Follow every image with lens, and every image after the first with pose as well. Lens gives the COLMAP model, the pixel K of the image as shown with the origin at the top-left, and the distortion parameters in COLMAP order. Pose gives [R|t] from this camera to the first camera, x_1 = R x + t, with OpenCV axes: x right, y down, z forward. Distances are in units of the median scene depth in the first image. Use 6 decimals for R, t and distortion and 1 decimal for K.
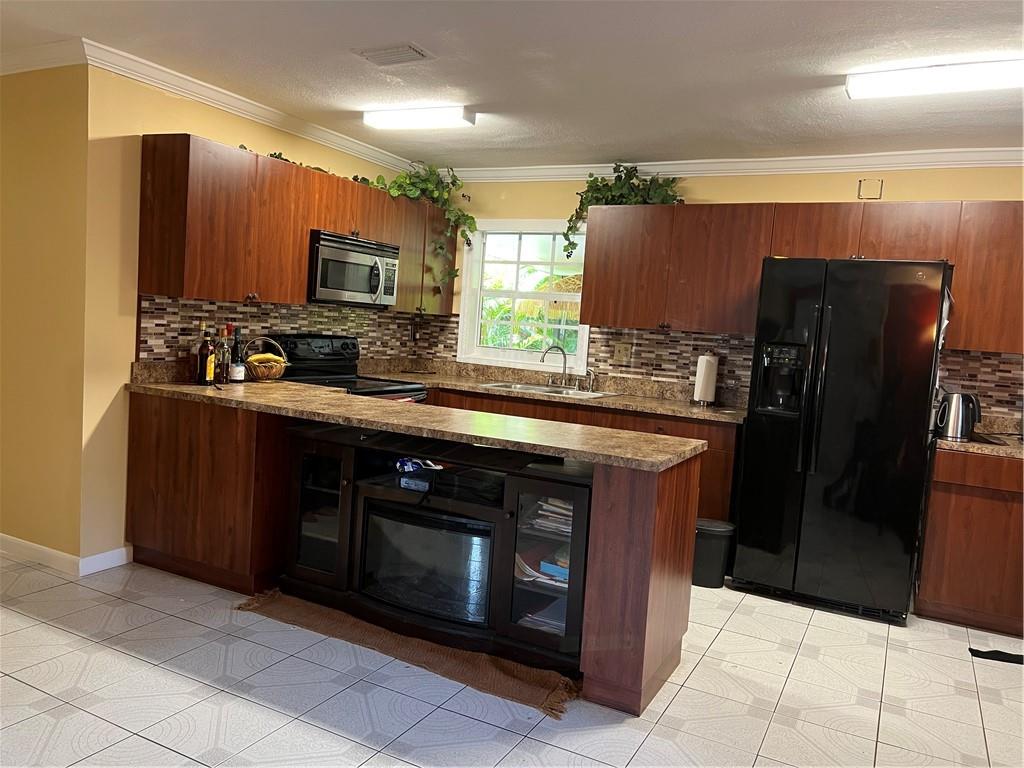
lens RADIAL K [[761.3, 0, 509.3], [0, 761.3, 380.0], [0, 0, 1]] dist [0.033835, -0.020851]
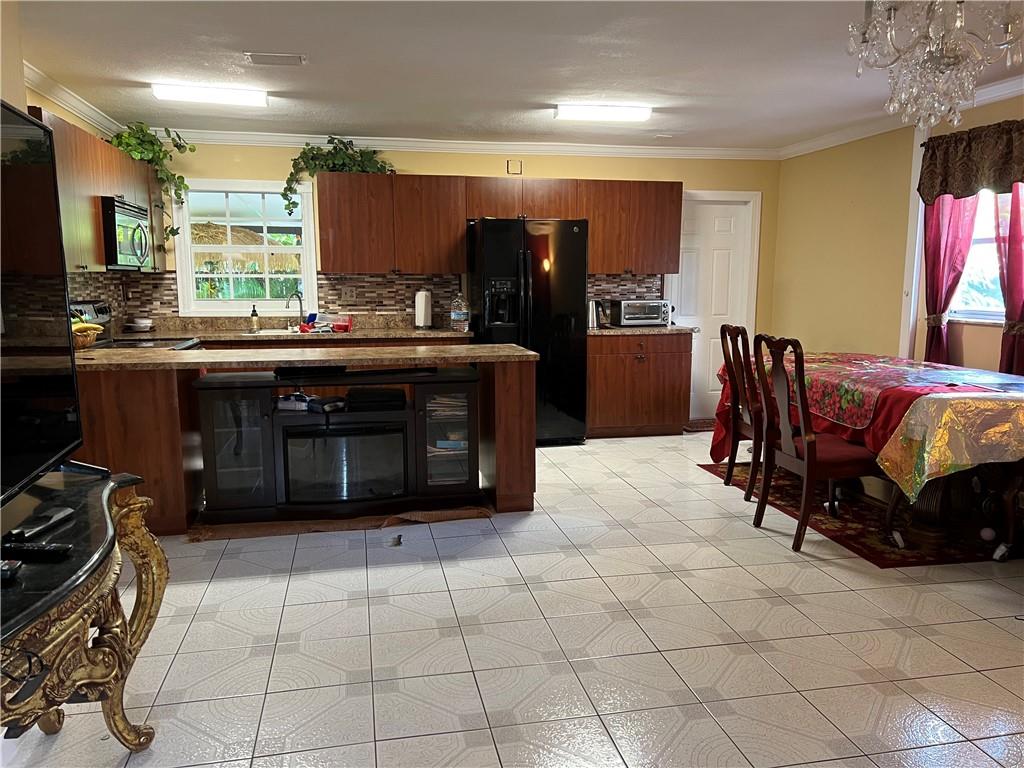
lens RADIAL K [[761.3, 0, 519.0], [0, 761.3, 388.3], [0, 0, 1]] dist [0.033835, -0.020851]
pose [[0.765345, -0.160042, 0.623405, -0.435505], [0.100359, 0.986418, 0.130027, -0.019339], [-0.635748, -0.036951, 0.771012, -0.122506]]
